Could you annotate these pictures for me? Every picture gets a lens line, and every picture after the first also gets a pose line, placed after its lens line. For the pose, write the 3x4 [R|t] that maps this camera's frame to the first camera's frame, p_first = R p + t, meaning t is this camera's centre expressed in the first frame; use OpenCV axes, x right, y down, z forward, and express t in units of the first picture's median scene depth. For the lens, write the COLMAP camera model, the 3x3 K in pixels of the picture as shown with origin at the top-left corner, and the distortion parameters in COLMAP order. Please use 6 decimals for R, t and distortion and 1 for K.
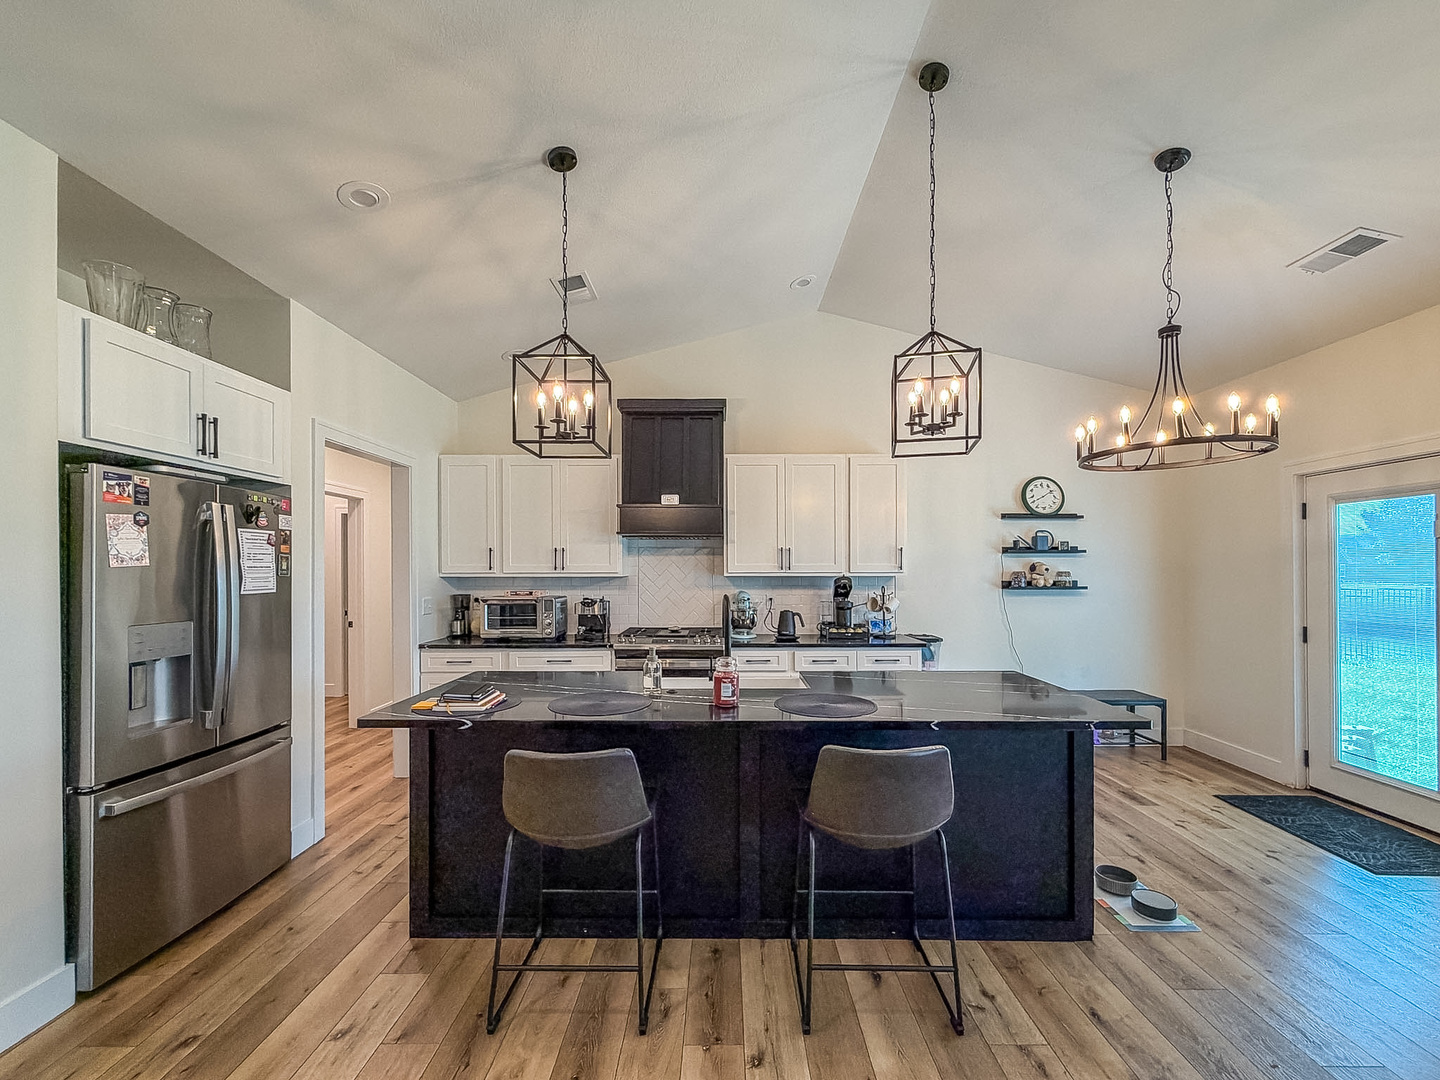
lens RADIAL K [[590.5, 0, 718.8], [0, 590.5, 564.1], [0, 0, 1]] dist [-0.002603, -0.000306]
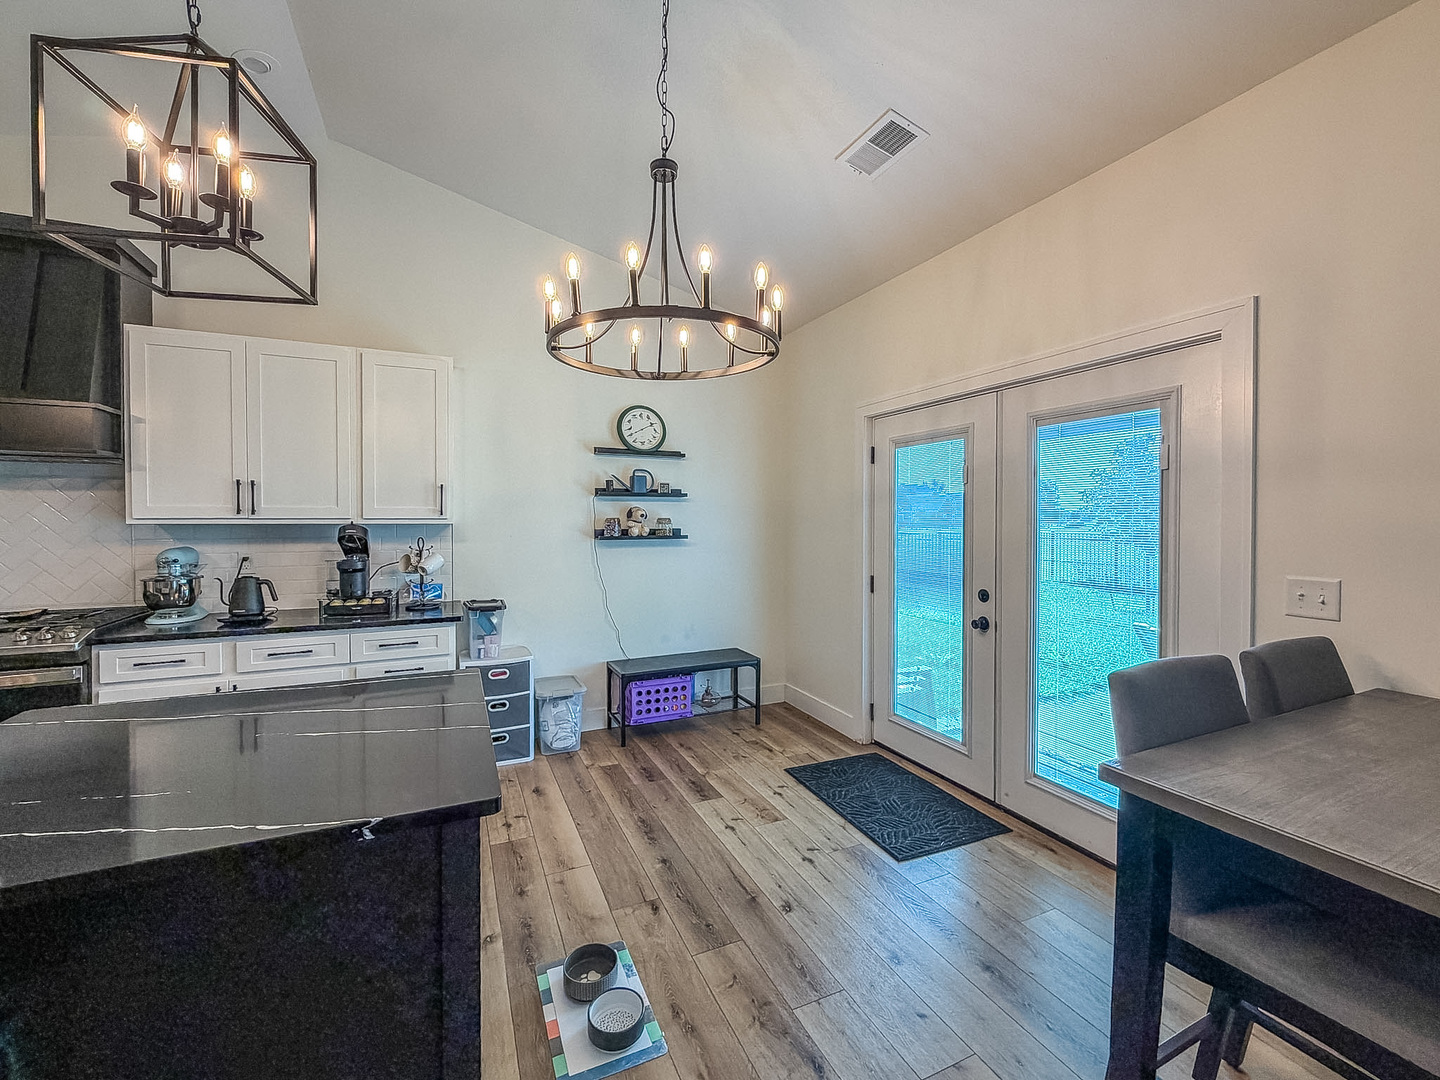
lens RADIAL K [[590.5, 0, 718.8], [0, 590.5, 526.0], [0, 0, 1]] dist [-0.002603, -0.000306]
pose [[0.910092, -0.002084, 0.414400, 0.316781], [-0.007007, 0.999767, 0.020416, 0.005881], [-0.414346, -0.021485, 0.909866, 0.196675]]
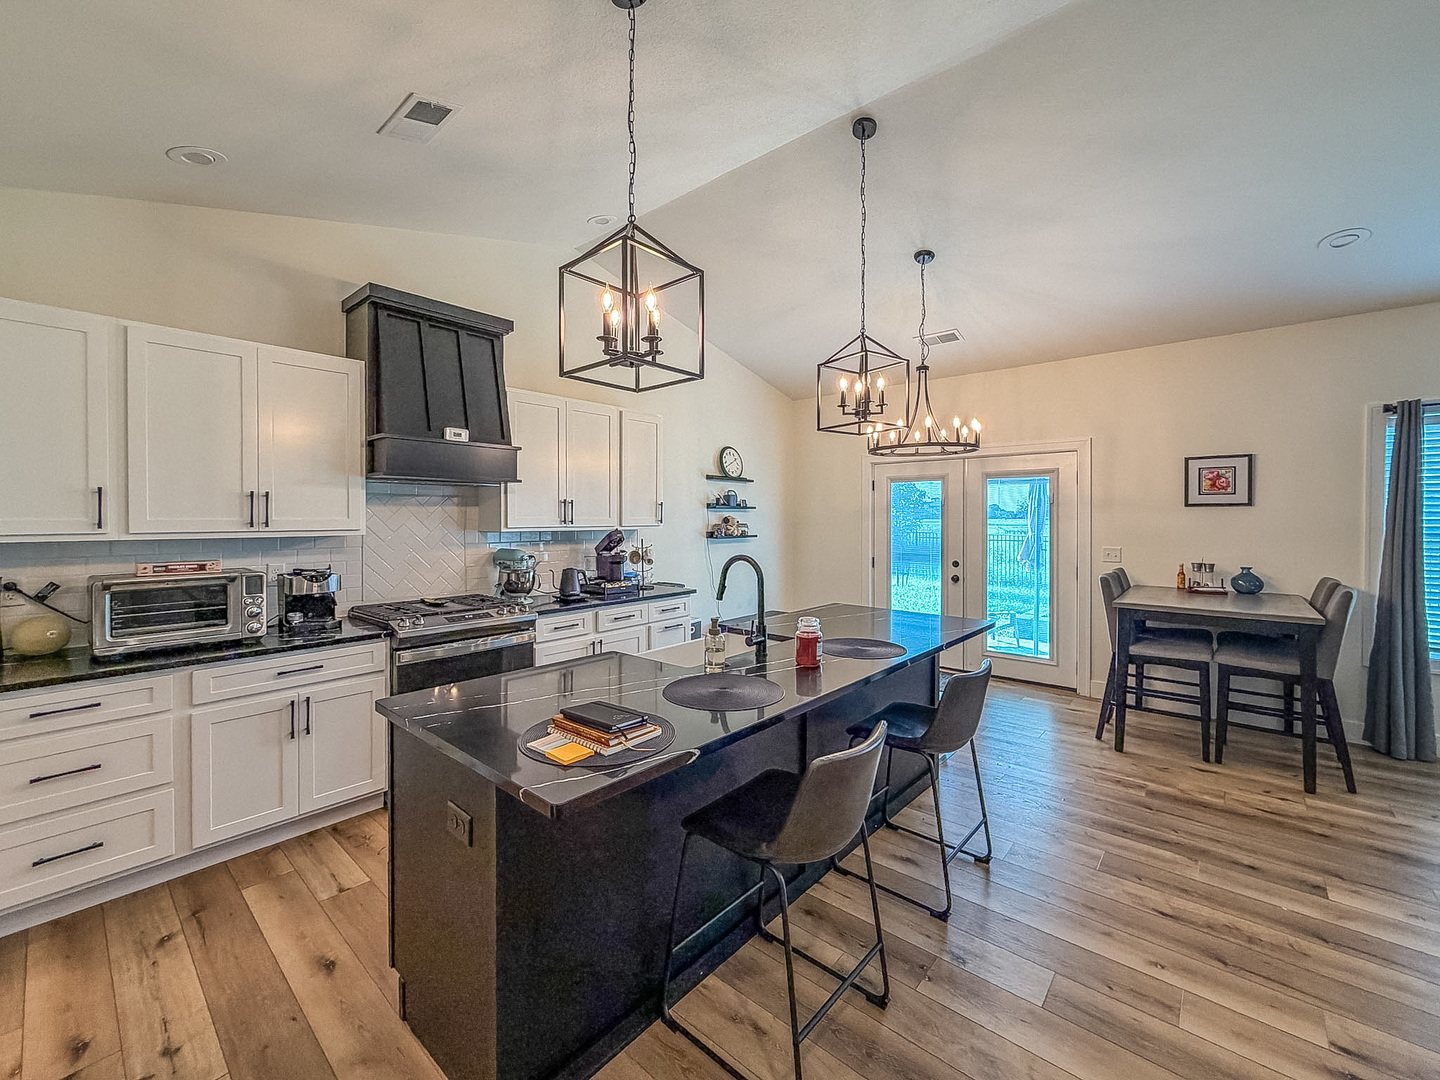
lens RADIAL K [[590.5, 0, 699.4], [0, 590.5, 509.0], [0, 0, 1]] dist [-0.002603, -0.000306]
pose [[0.669232, 0.011688, 0.742961, -0.430954], [-0.008210, 0.999932, -0.008335, -0.007512], [-0.743008, -0.000522, 0.669282, 0.237615]]
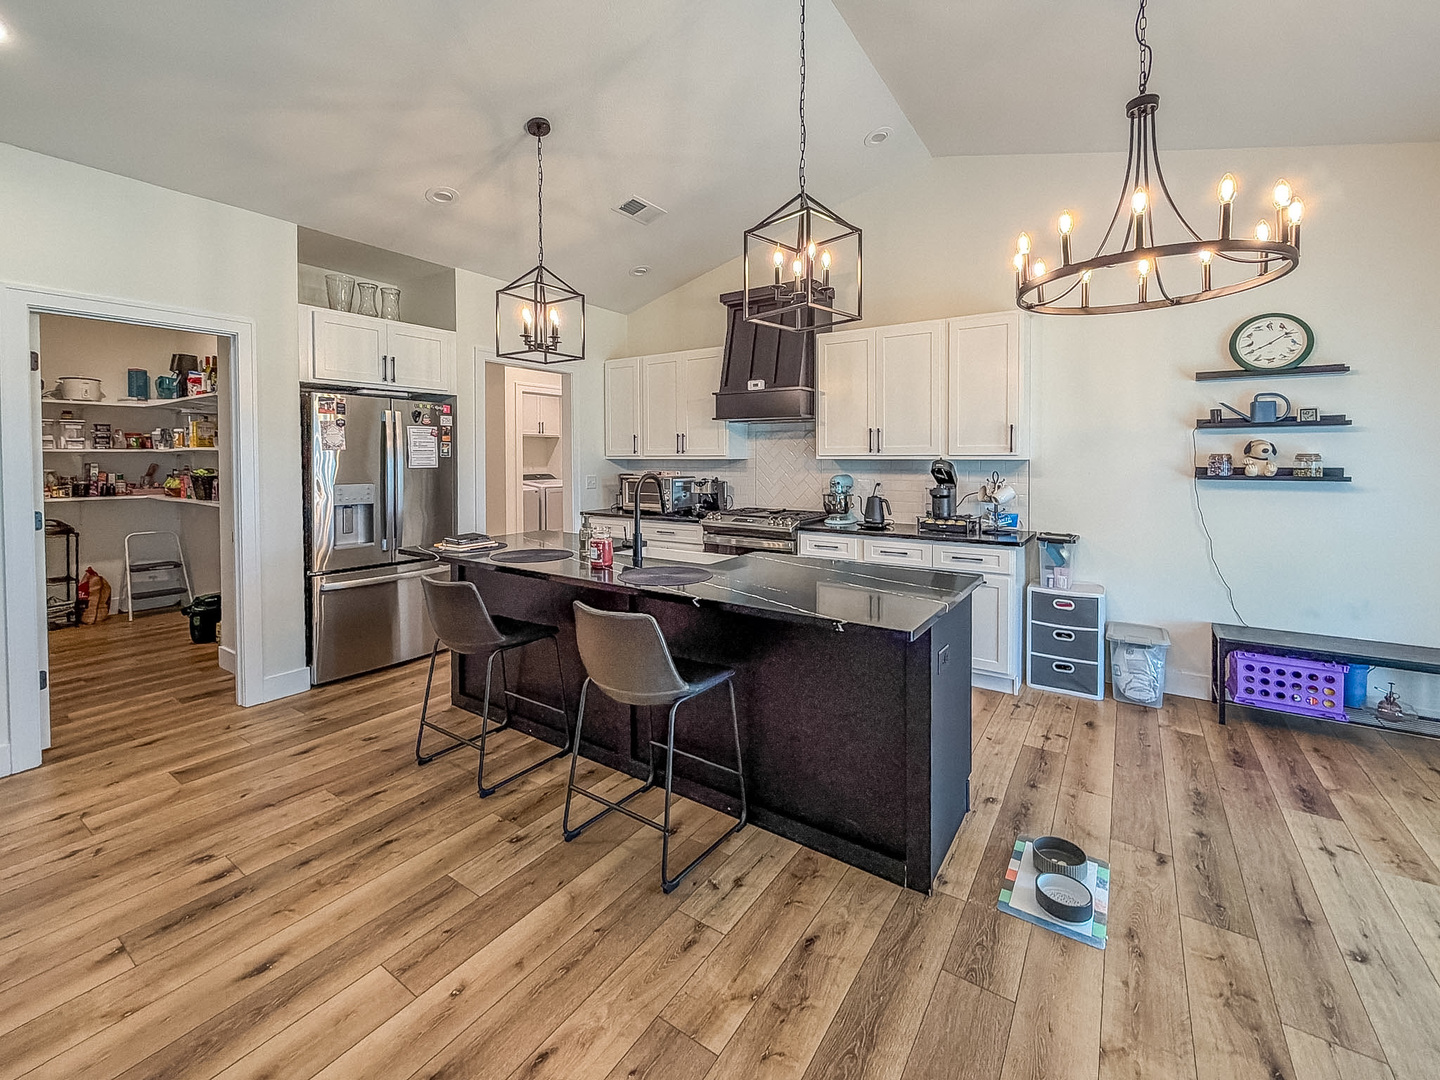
lens RADIAL K [[590.5, 0, 711.1], [0, 590.5, 469.0], [0, 0, 1]] dist [-0.002603, -0.000306]
pose [[0.823967, 0.012051, -0.566509, 0.427988], [0.004269, 0.999613, 0.027474, 0.008637], [0.566621, -0.025056, 0.823597, 0.087566]]
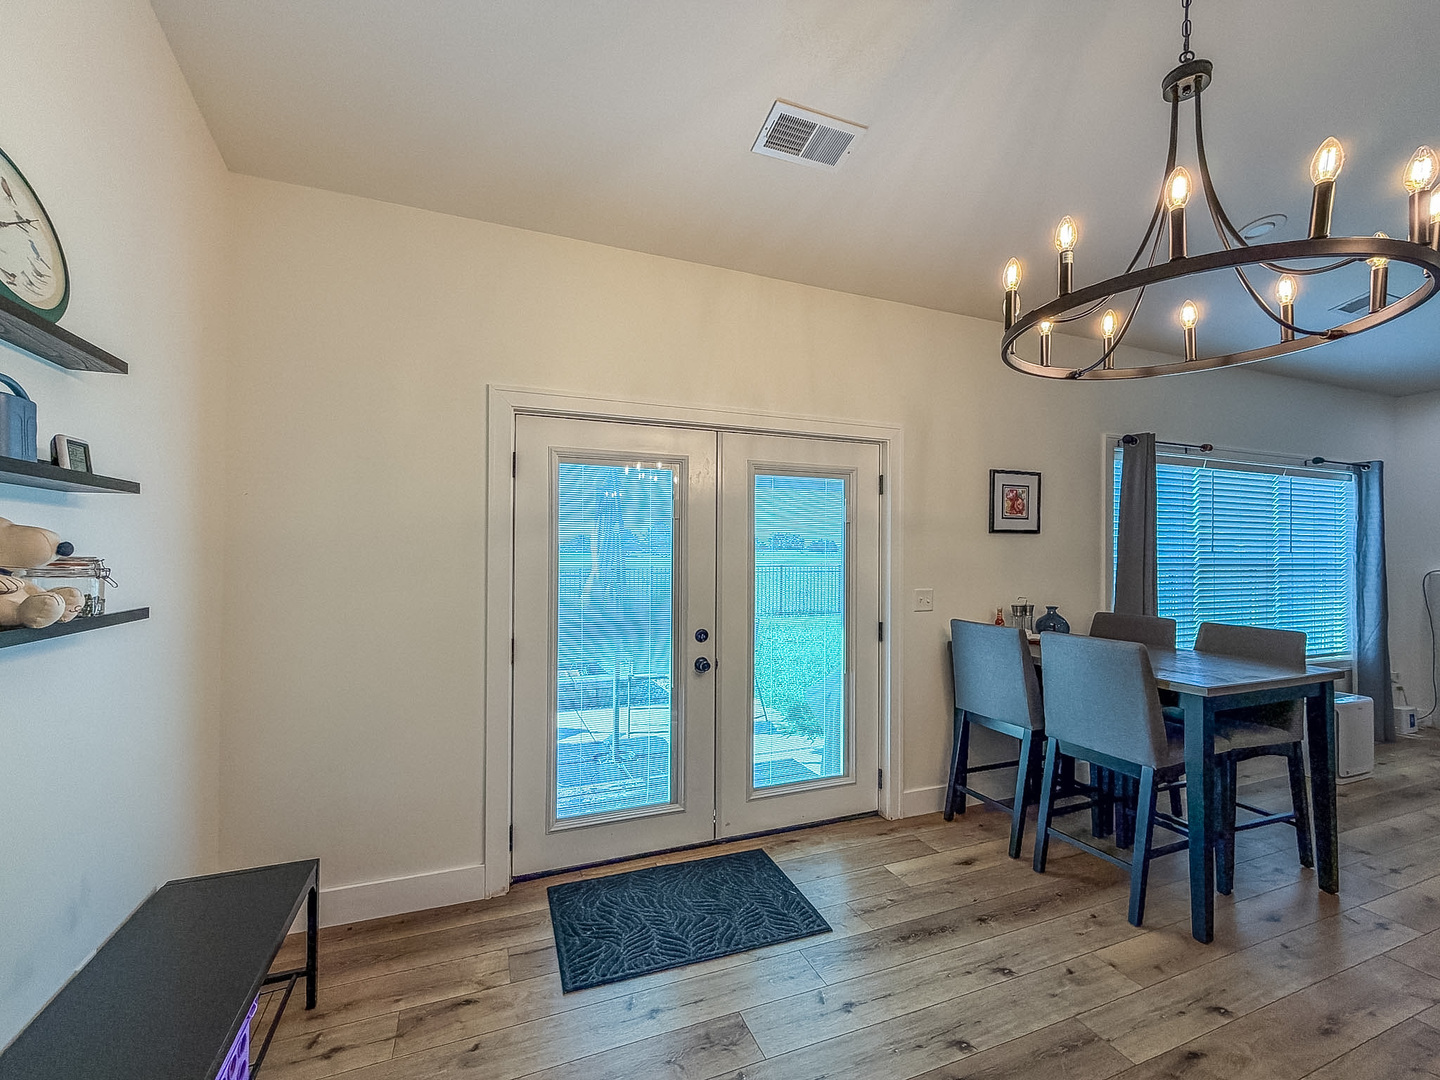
lens RADIAL K [[590.5, 0, 723.0], [0, 590.5, 535.6], [0, 0, 1]] dist [-0.002603, -0.000306]
pose [[-0.361050, 0.008349, 0.932509, 0.251534], [-0.020859, 0.999637, -0.017027, -0.003293], [-0.932313, -0.025599, -0.360745, 0.878397]]
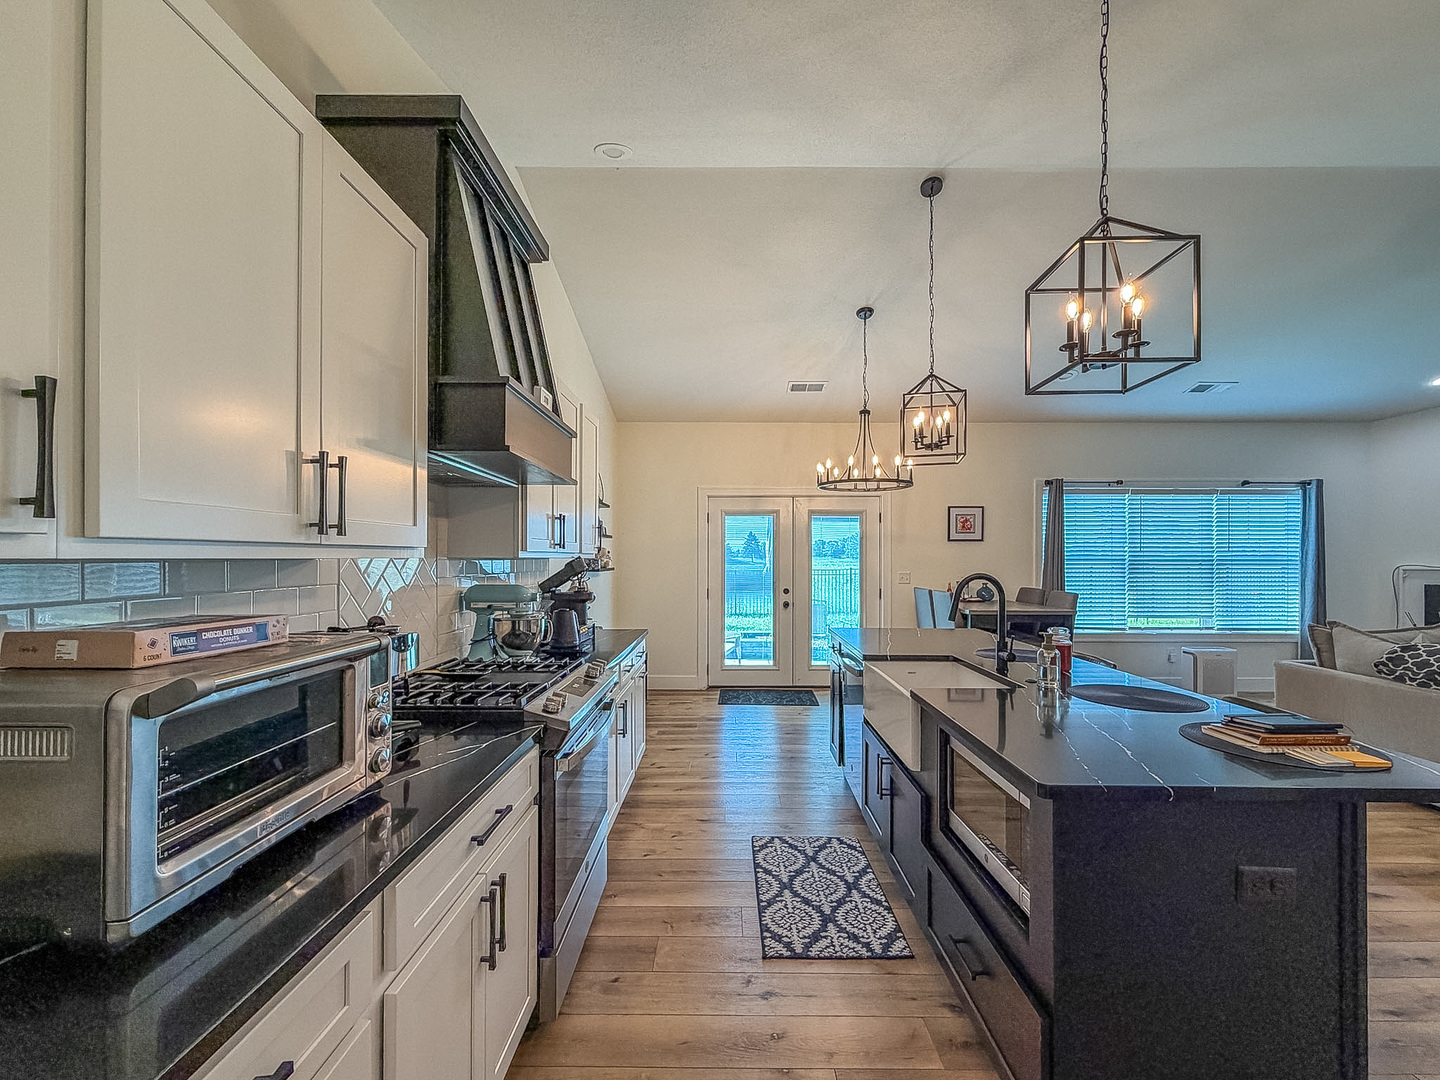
lens RADIAL K [[590.5, 0, 724.3], [0, 590.5, 552.0], [0, 0, 1]] dist [-0.002603, -0.000306]
pose [[0.005692, 0.012105, 0.999911, -0.547636], [-0.007921, 0.999896, -0.012060, 0.019606], [-0.999952, -0.007851, 0.005787, 0.805040]]
